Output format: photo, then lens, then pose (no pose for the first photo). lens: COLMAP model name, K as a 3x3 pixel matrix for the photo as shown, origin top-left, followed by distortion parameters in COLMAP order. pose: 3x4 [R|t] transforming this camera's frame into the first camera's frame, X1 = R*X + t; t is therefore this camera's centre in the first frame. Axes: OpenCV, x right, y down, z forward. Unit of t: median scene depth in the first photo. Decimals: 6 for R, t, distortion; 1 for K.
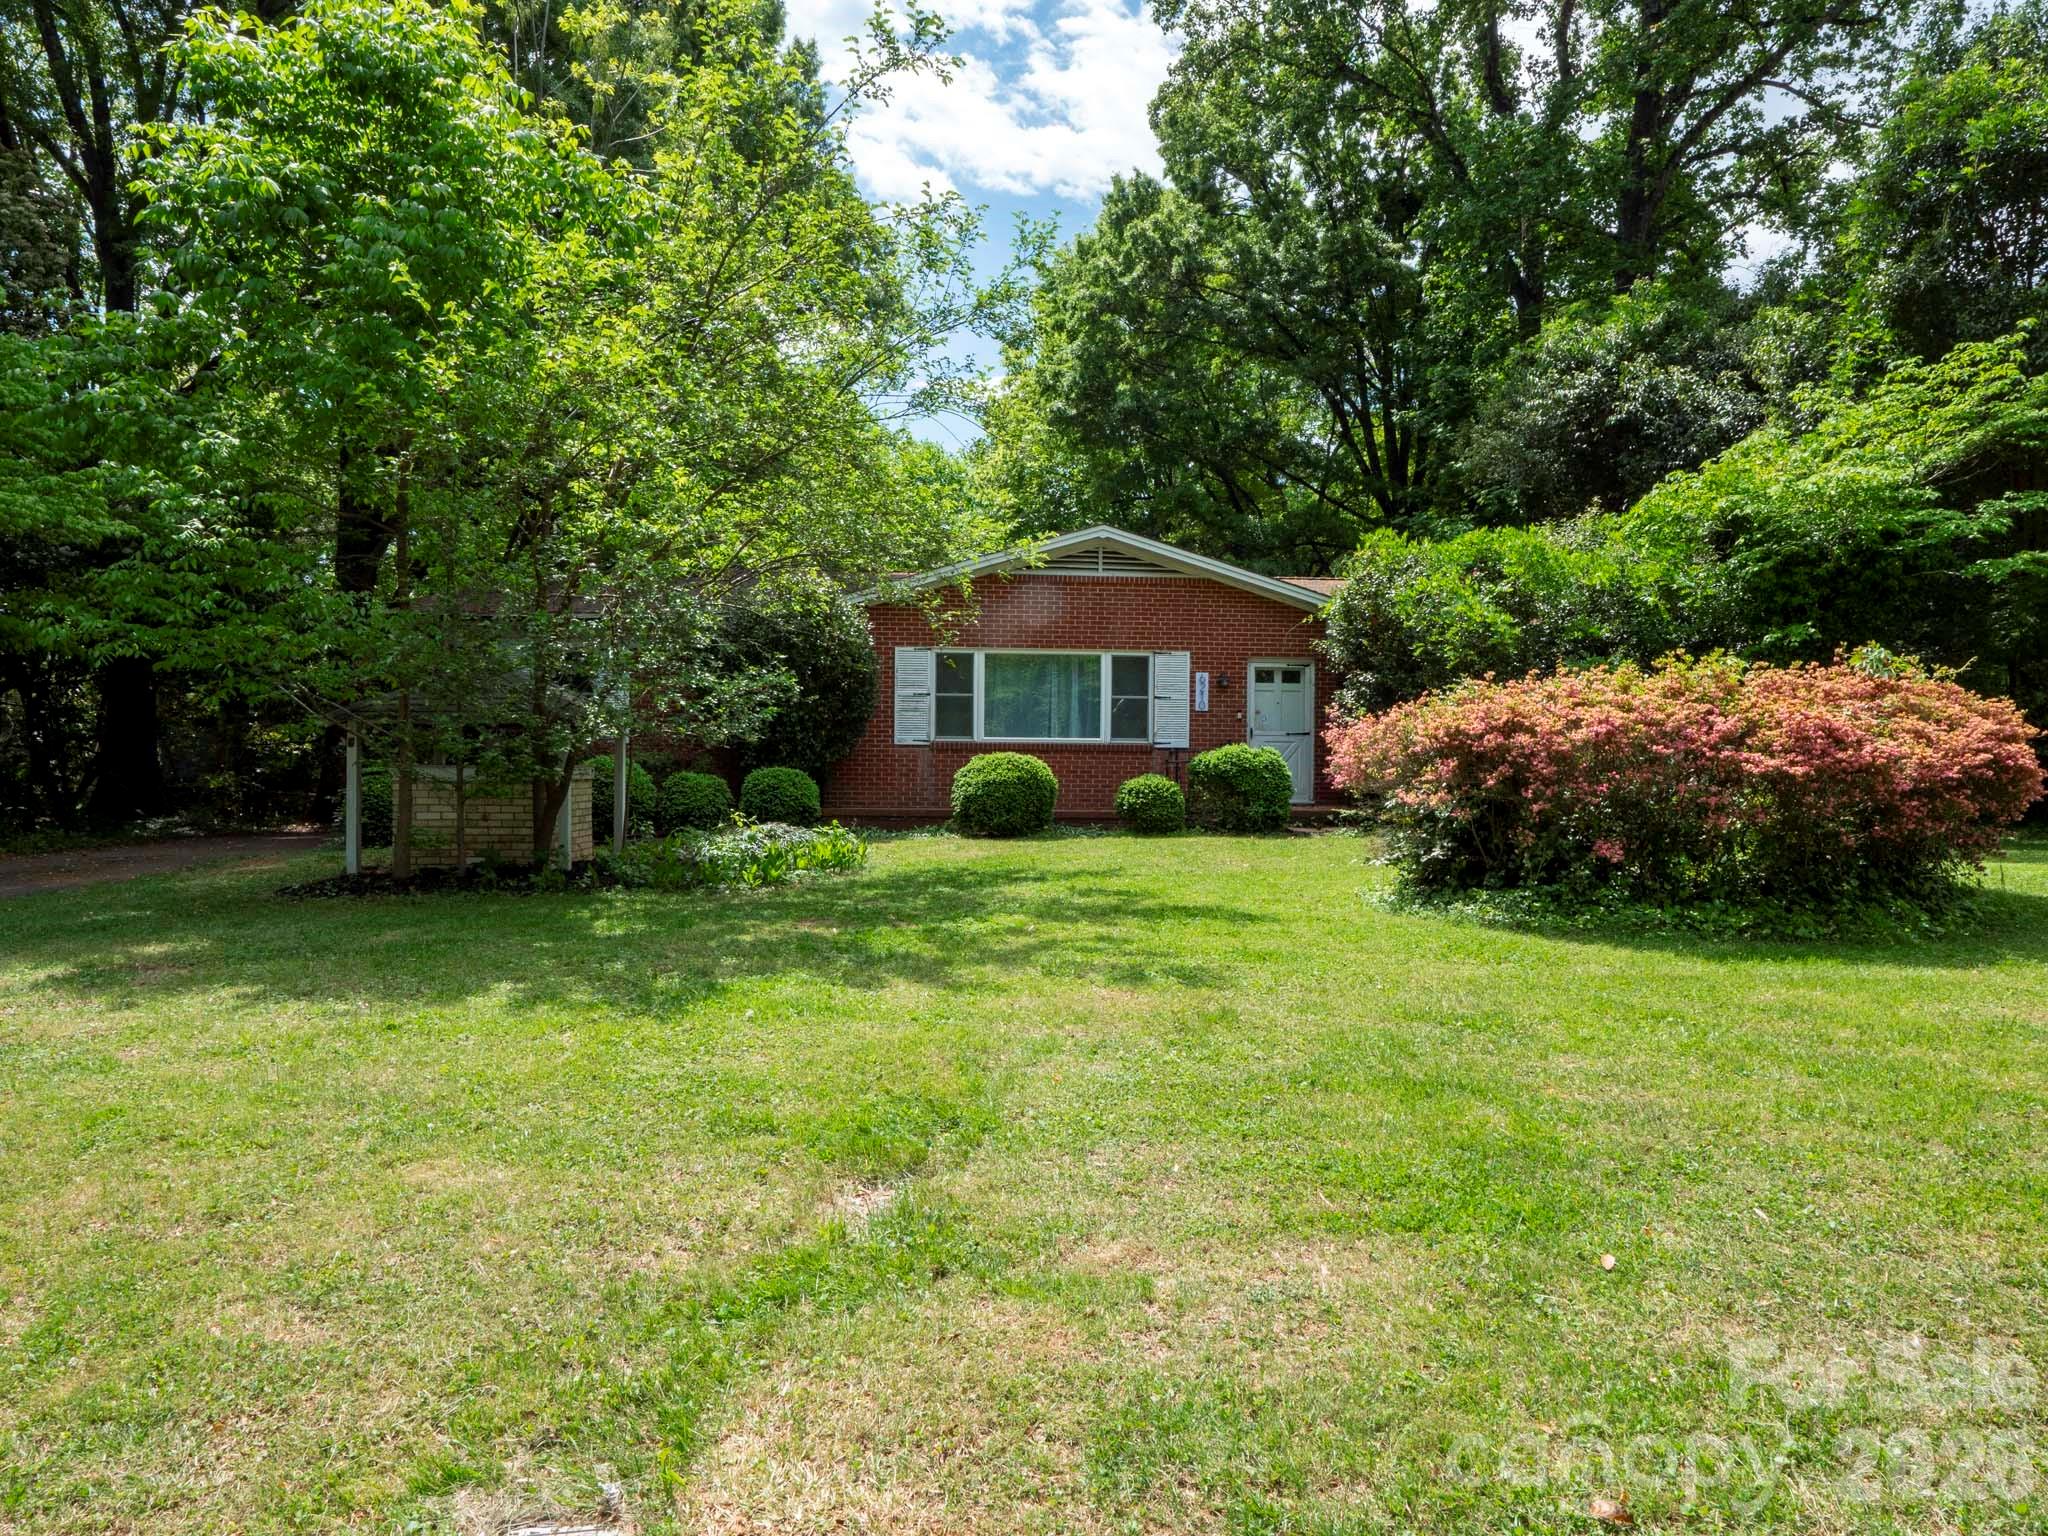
lens RADIAL K [[1287.8, 0, 1016.6], [0, 1287.8, 776.5], [0, 0, 1]] dist [-0.022994, 0.005676]
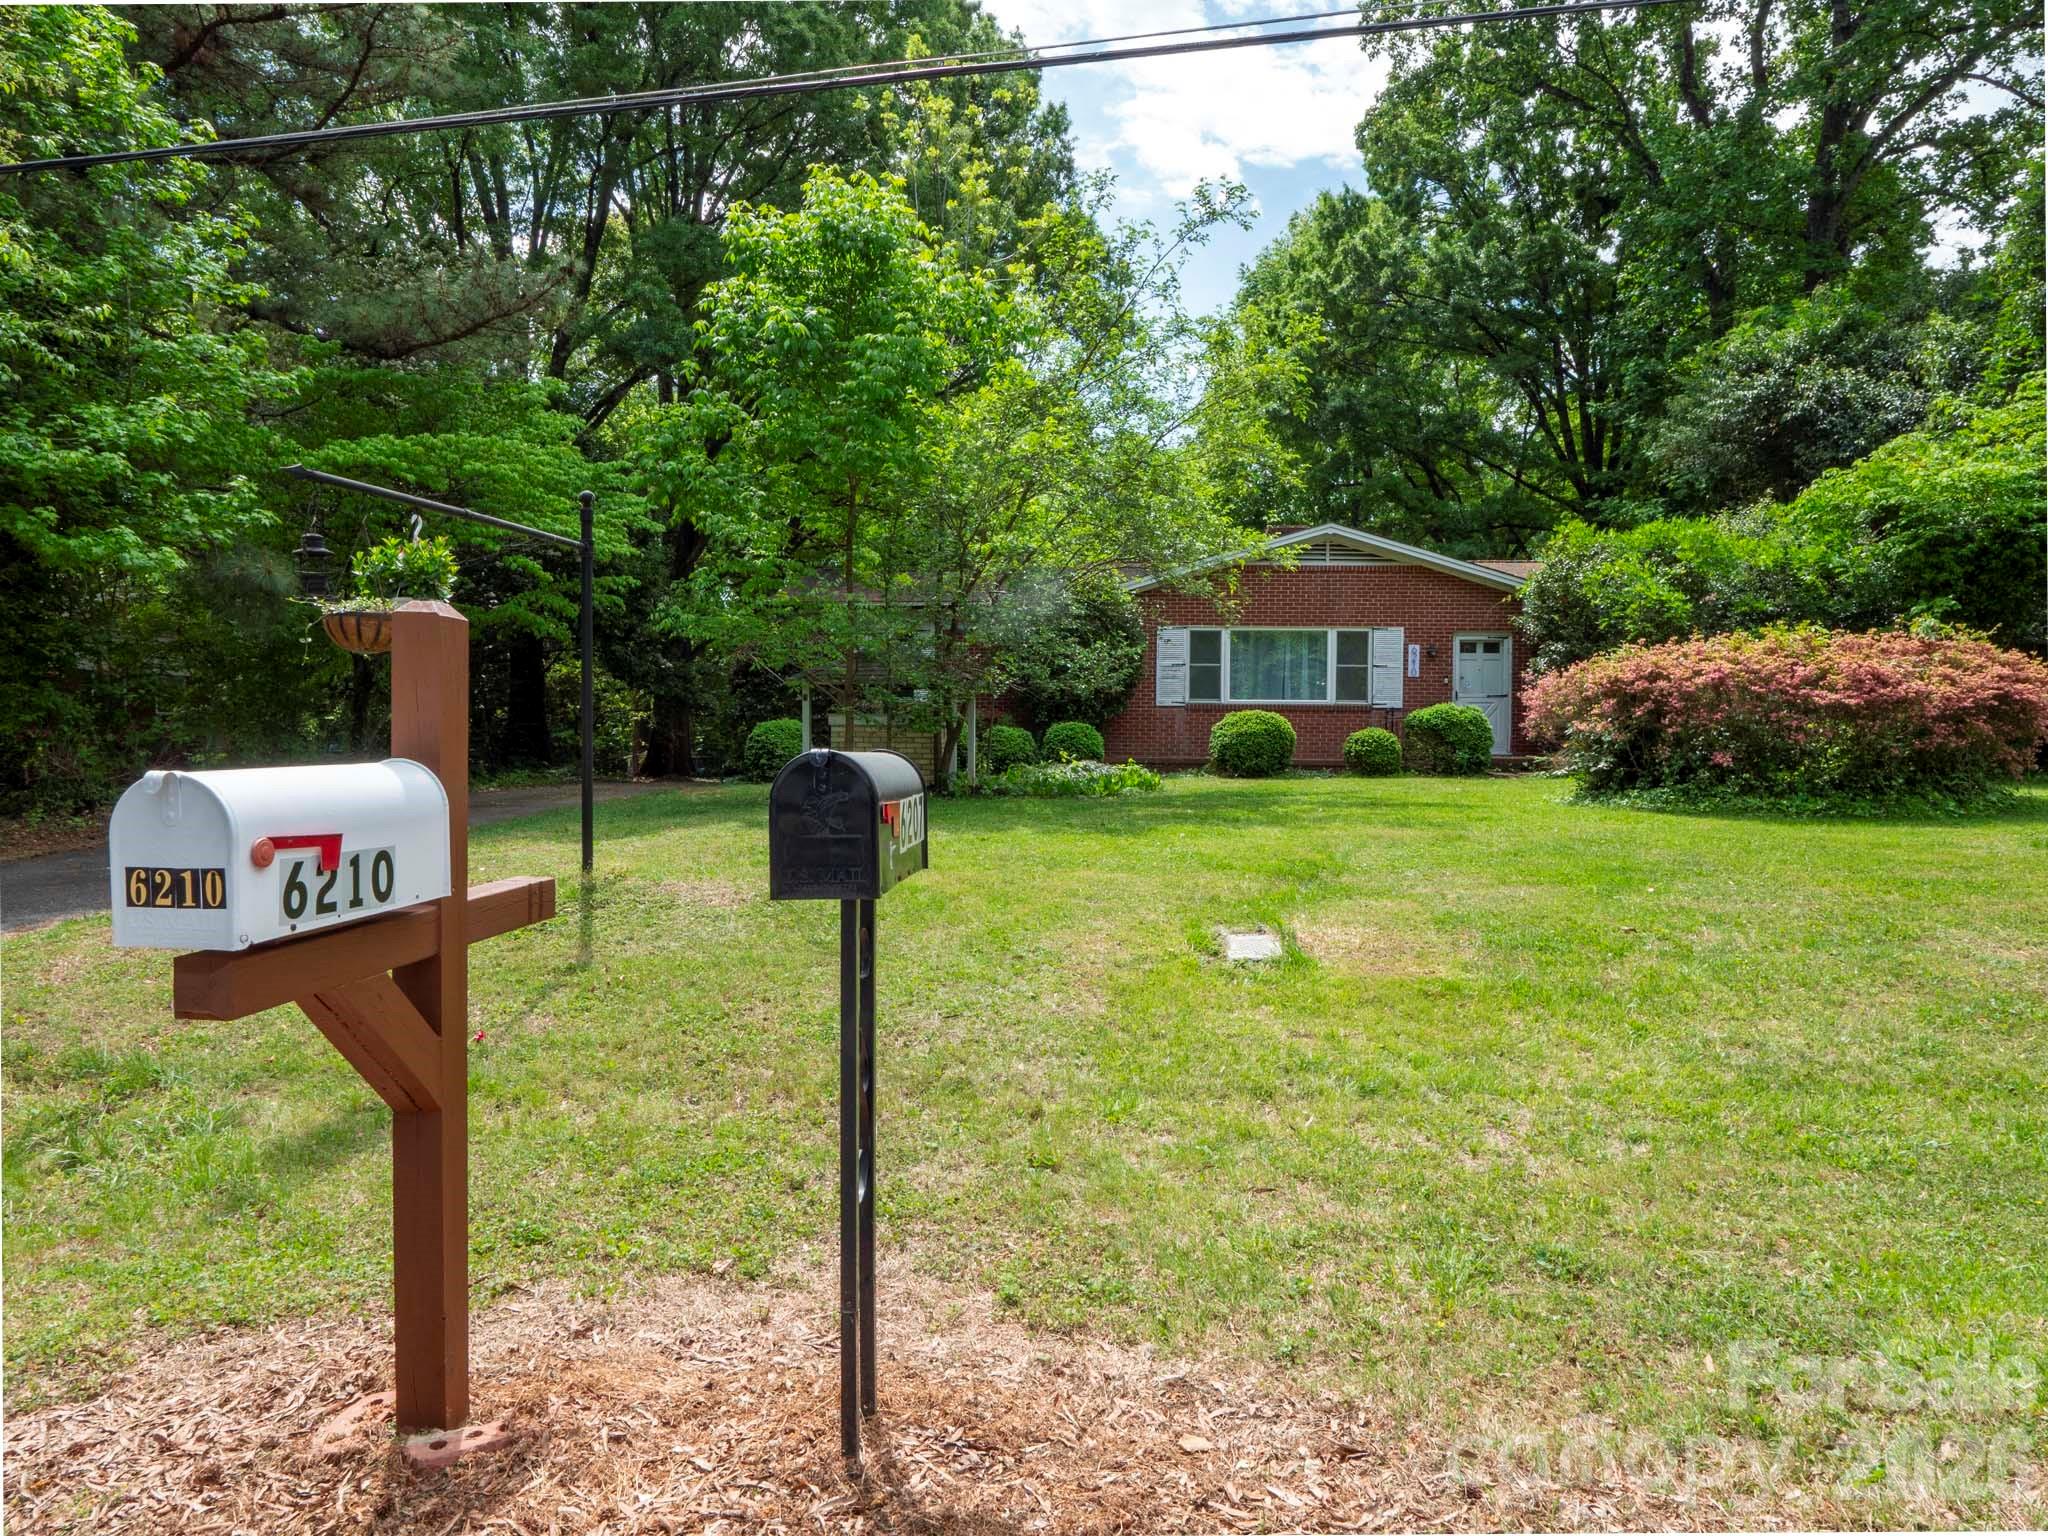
lens RADIAL K [[1287.8, 0, 1016.6], [0, 1287.8, 776.5], [0, 0, 1]] dist [-0.022994, 0.005676]
pose [[0.990488, 0.003009, -0.137564, -0.056802], [-0.000812, 0.999871, 0.016020, 0.022709], [0.137594, -0.015756, 0.990363, -0.232818]]
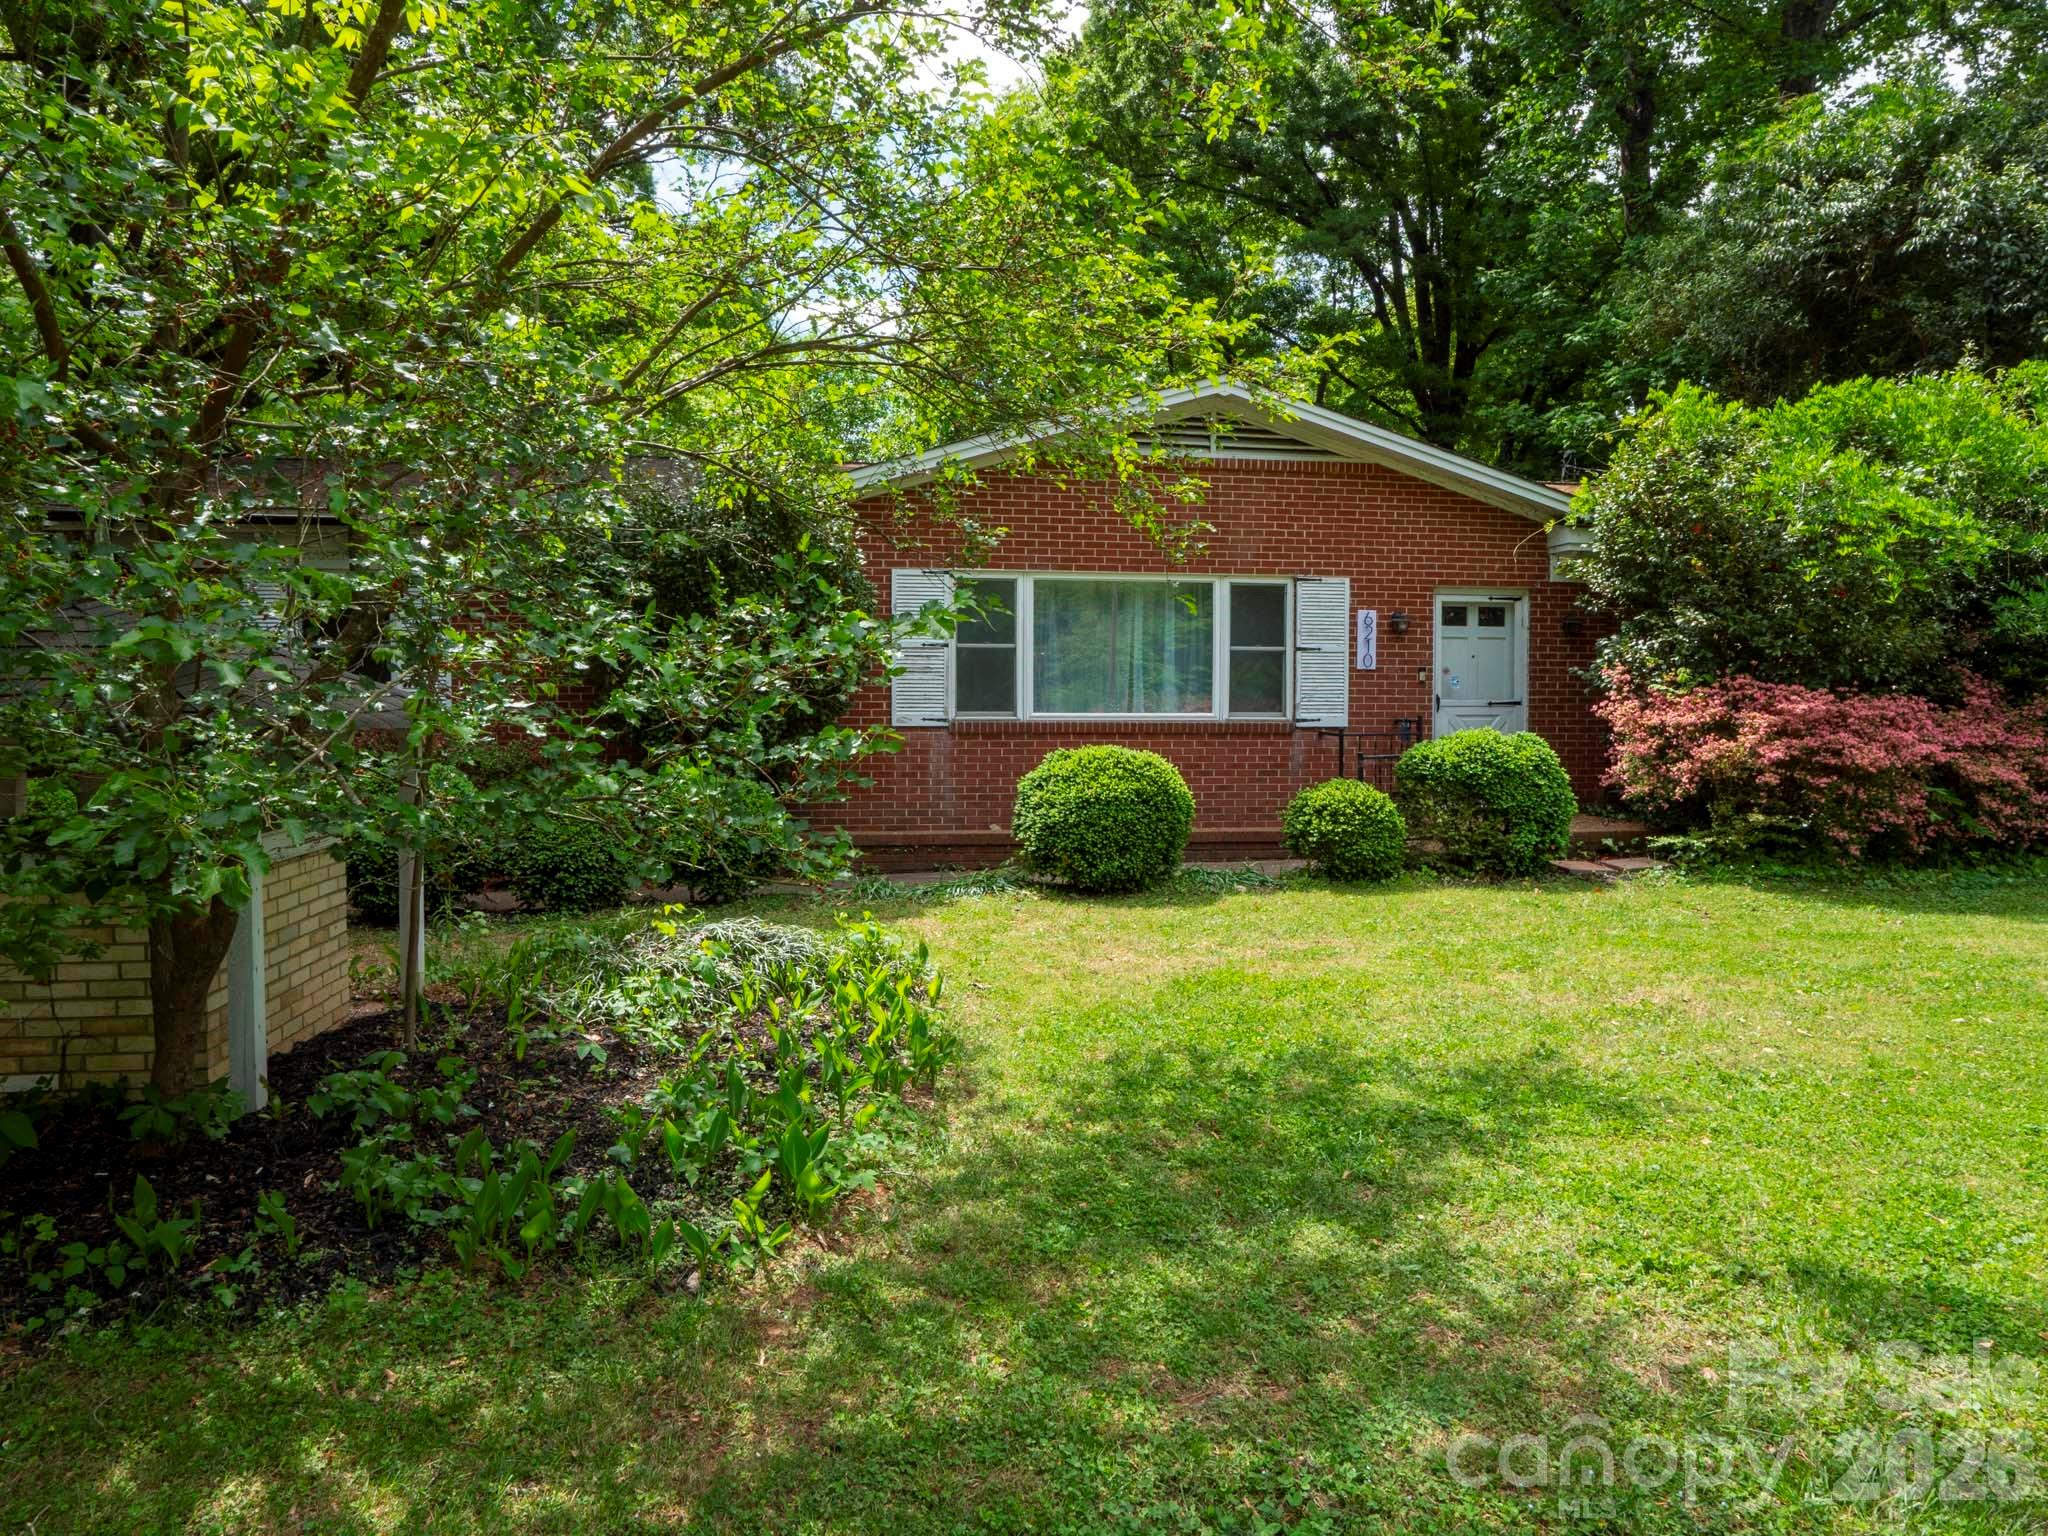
lens RADIAL K [[1287.8, 0, 1016.6], [0, 1287.8, 776.5], [0, 0, 1]] dist [-0.022994, 0.005676]
pose [[0.995711, -0.012087, 0.091725, -0.092042], [0.007441, 0.998680, 0.050825, -0.031314], [-0.092218, -0.049924, 0.994486, 0.369288]]
